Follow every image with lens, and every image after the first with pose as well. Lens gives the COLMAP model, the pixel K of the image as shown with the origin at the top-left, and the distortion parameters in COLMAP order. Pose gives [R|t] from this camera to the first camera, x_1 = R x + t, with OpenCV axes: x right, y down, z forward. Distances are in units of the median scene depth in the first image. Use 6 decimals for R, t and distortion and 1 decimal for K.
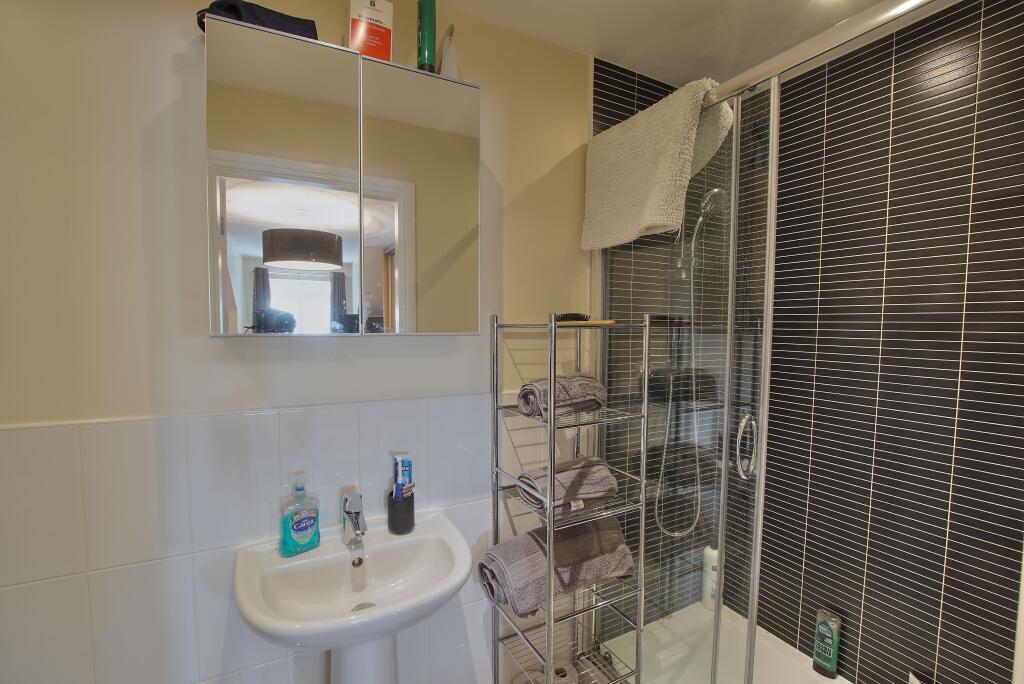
lens RADIAL K [[453.7, 0, 510.2], [0, 453.7, 349.9], [0, 0, 1]] dist [-0.002773, -0.000219]
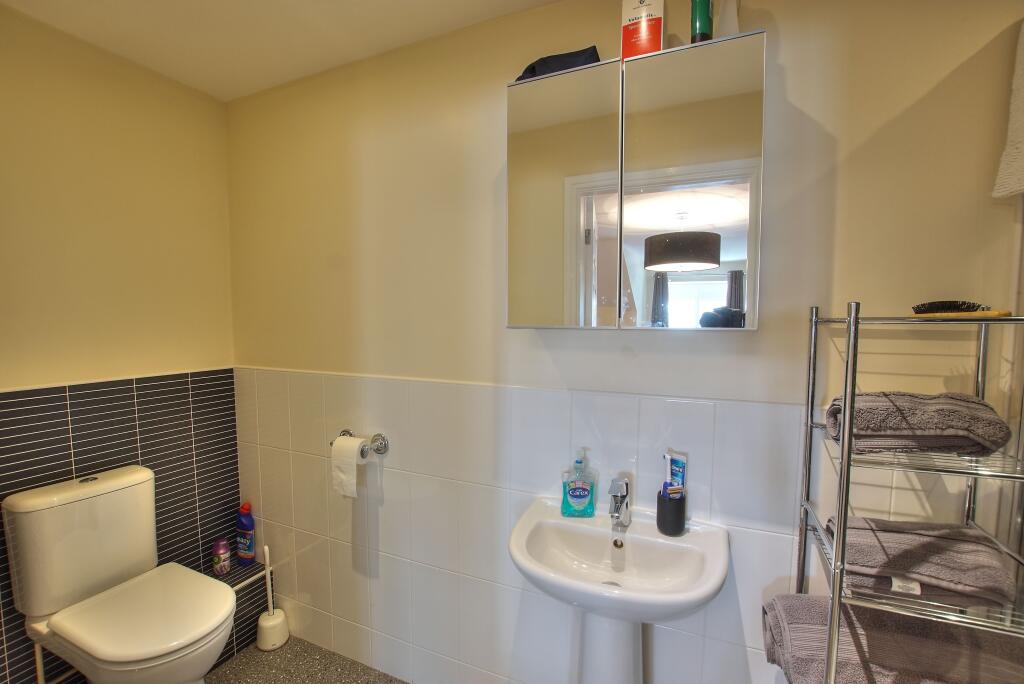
lens RADIAL K [[453.7, 0, 510.2], [0, 453.7, 349.9], [0, 0, 1]] dist [-0.002773, -0.000219]
pose [[0.636048, 0.048434, -0.770128, 0.270538], [-0.041637, 0.998728, 0.028423, -0.002464], [0.770525, 0.013987, 0.637256, 0.115377]]
